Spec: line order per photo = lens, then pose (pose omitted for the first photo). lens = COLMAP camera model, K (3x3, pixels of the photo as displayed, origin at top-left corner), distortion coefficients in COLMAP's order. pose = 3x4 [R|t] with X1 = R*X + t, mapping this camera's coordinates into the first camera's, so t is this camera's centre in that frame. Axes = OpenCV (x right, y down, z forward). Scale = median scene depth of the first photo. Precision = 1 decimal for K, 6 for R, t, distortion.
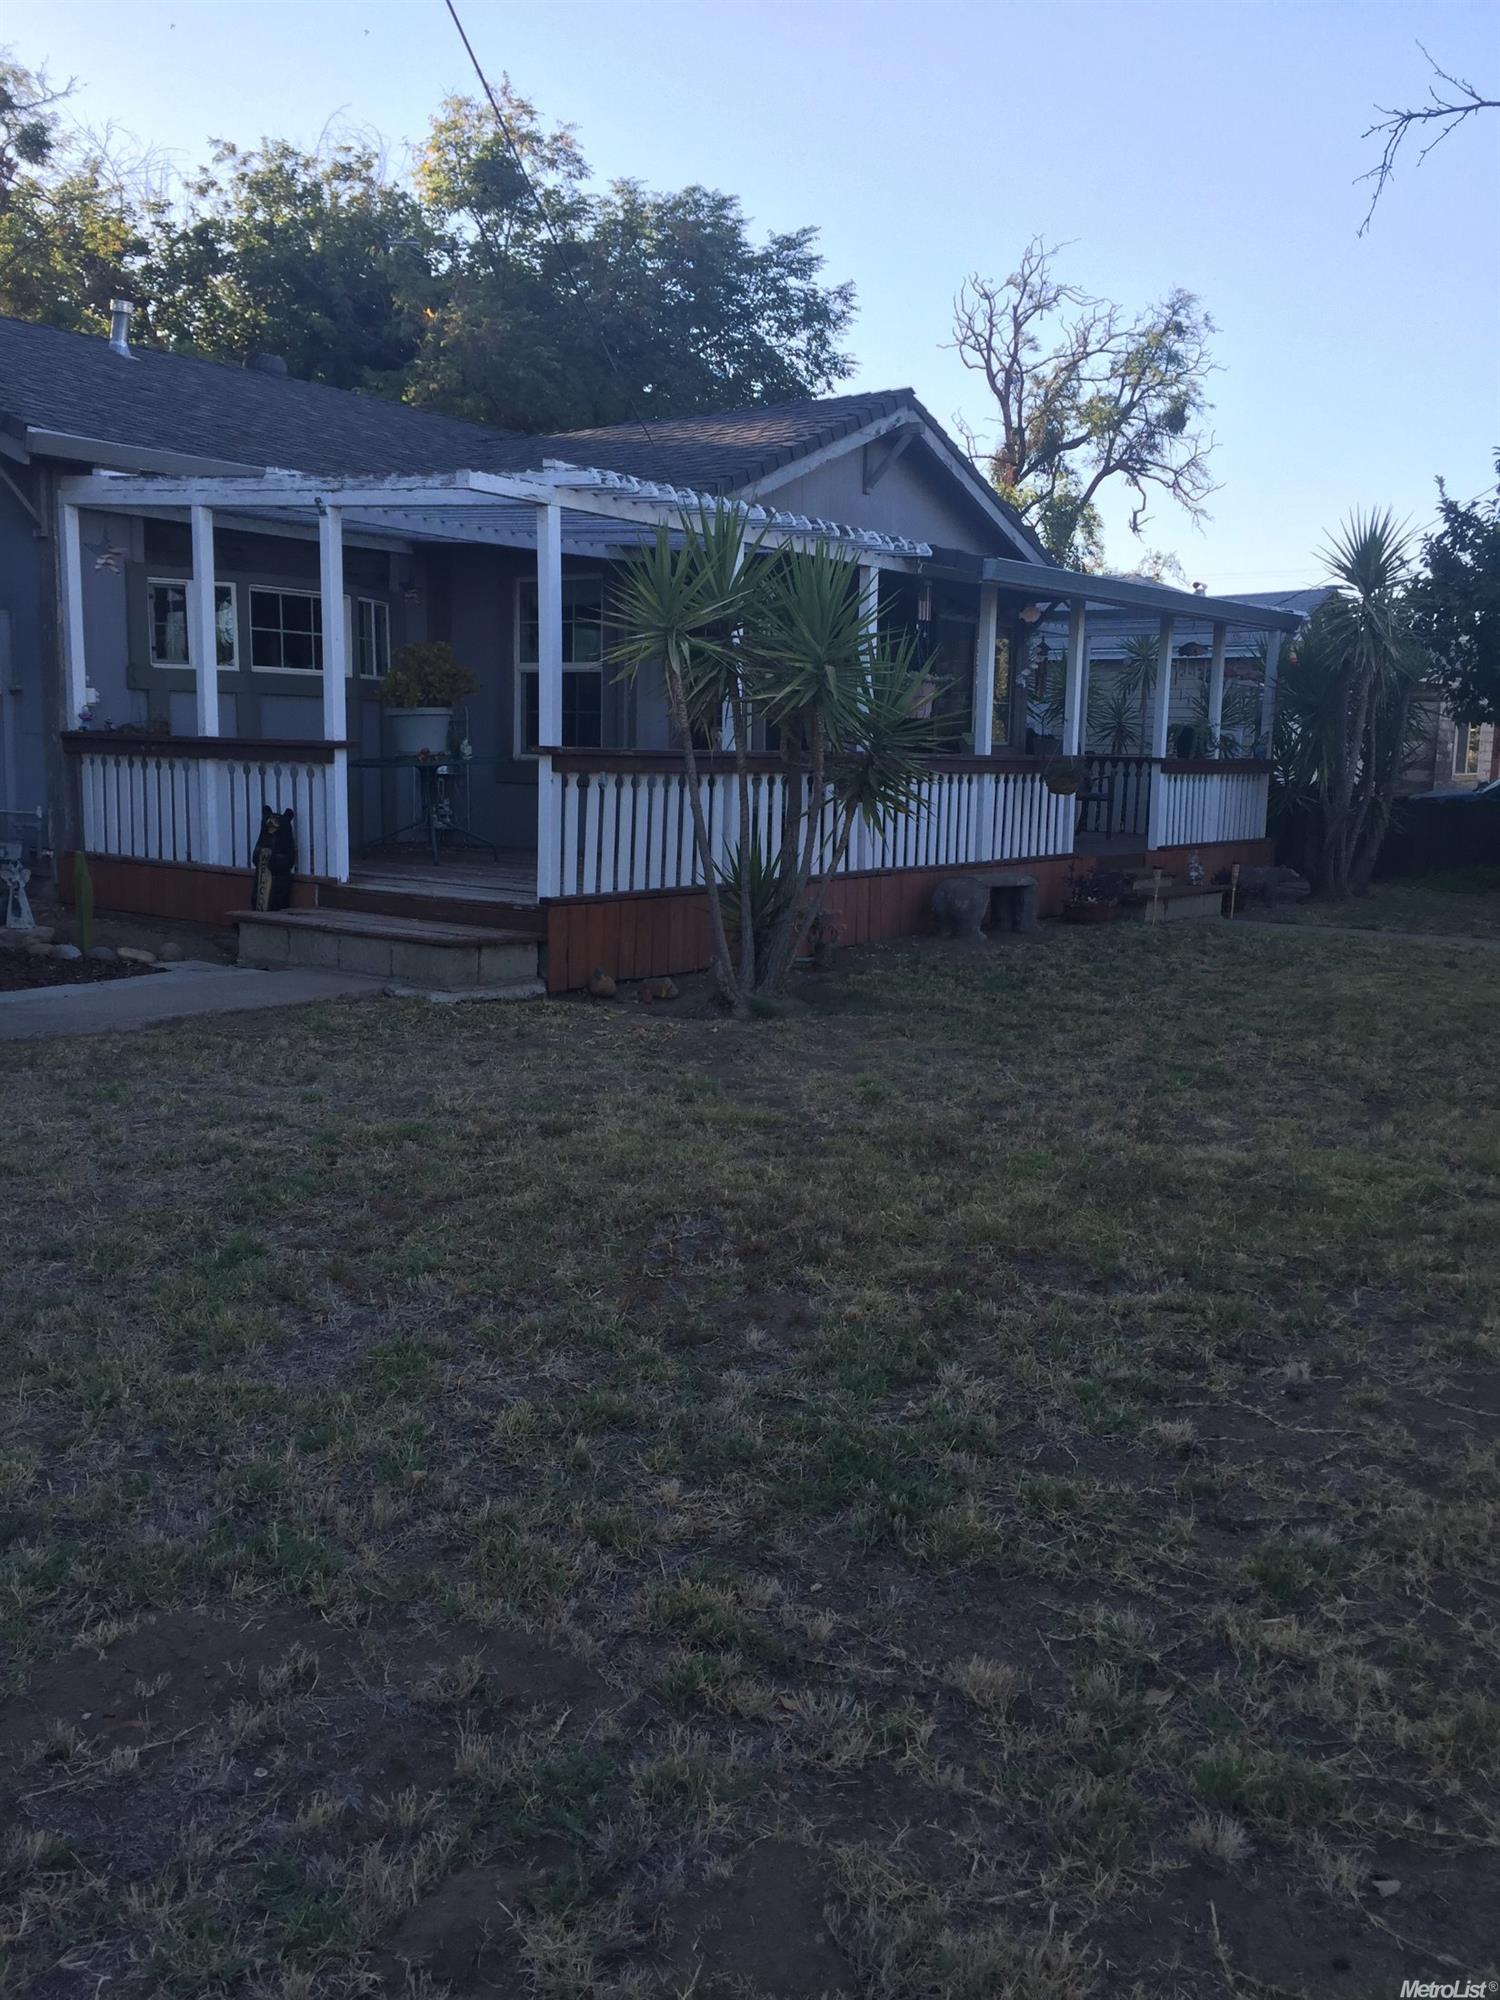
lens RADIAL K [[1692.7, 0, 748.6], [0, 1692.7, 1005.5], [0, 0, 1]] dist [0.046156, 0.001615]
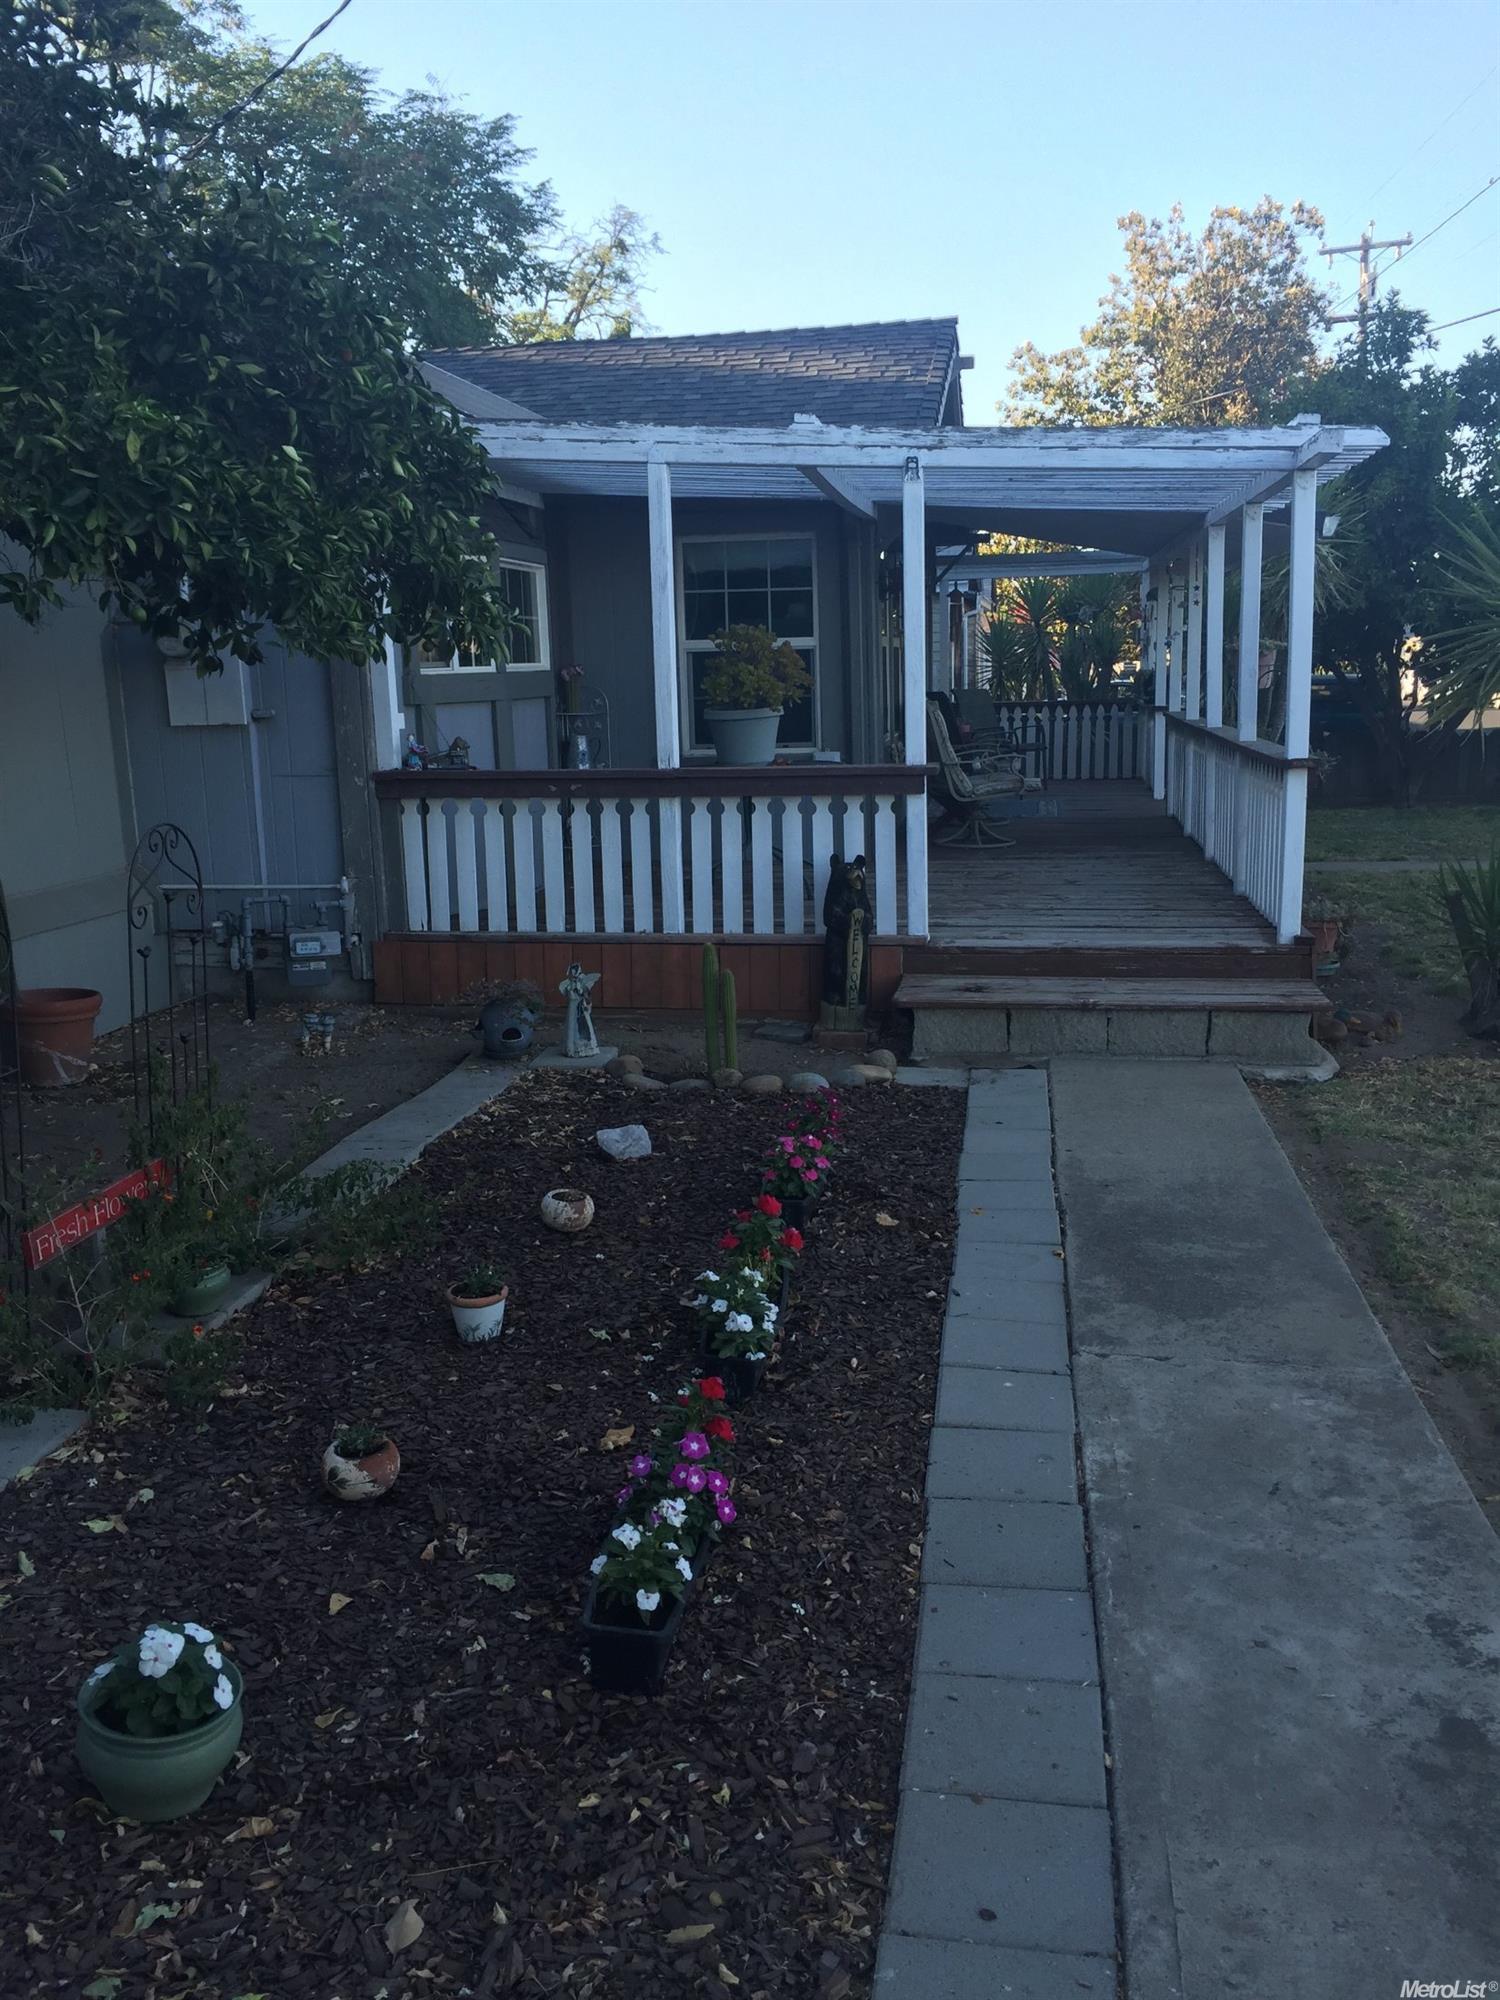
lens RADIAL K [[1692.7, 0, 750.1], [0, 1692.7, 991.0], [0, 0, 1]] dist [0.046156, 0.001615]
pose [[0.894920, -0.128043, 0.427462, -0.575123], [0.110638, 0.991705, 0.065428, -0.096066], [-0.432294, -0.011259, 0.901663, 0.274405]]
